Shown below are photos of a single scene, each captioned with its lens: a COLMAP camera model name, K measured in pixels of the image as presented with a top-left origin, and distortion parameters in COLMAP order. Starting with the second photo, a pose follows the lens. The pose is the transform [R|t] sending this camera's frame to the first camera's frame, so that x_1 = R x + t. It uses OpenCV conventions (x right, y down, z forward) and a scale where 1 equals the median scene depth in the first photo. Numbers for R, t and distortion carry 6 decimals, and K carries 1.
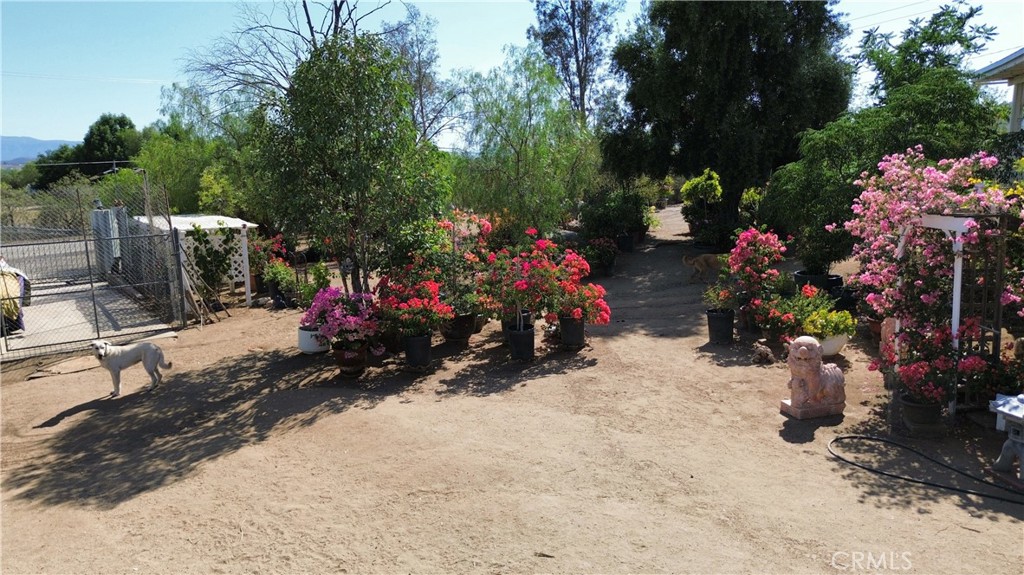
lens RADIAL K [[692.9, 0, 512.0], [0, 692.9, 287.5], [0, 0, 1]] dist [0.054394, -0.033611]
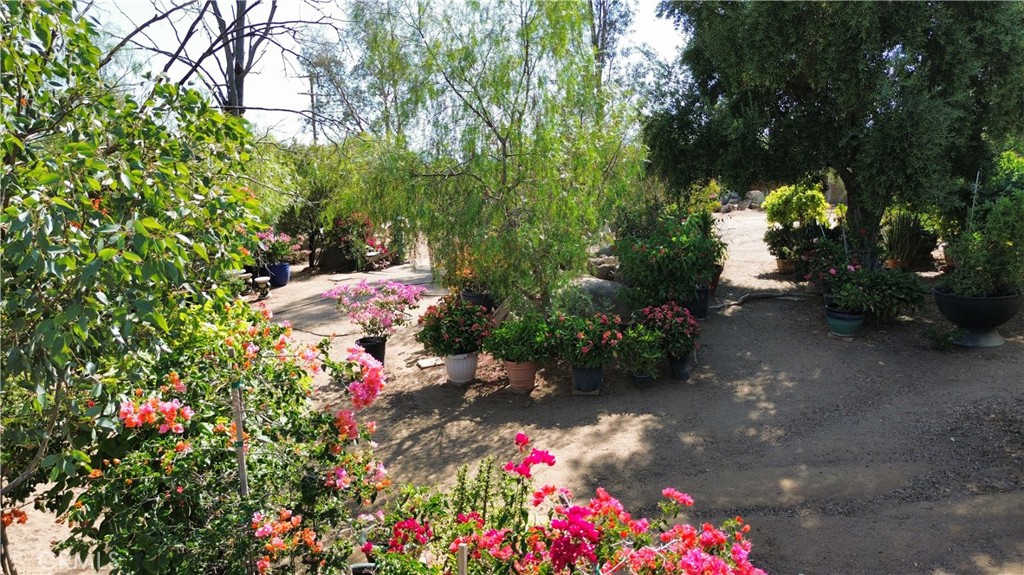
lens RADIAL K [[692.9, 0, 512.0], [0, 692.9, 287.5], [0, 0, 1]] dist [0.054394, -0.033611]
pose [[0.999999, 0.001496, 0.000652, 0.011286], [-0.001493, 0.999985, -0.005294, -0.065021], [-0.000660, 0.005293, 0.999986, 0.383781]]
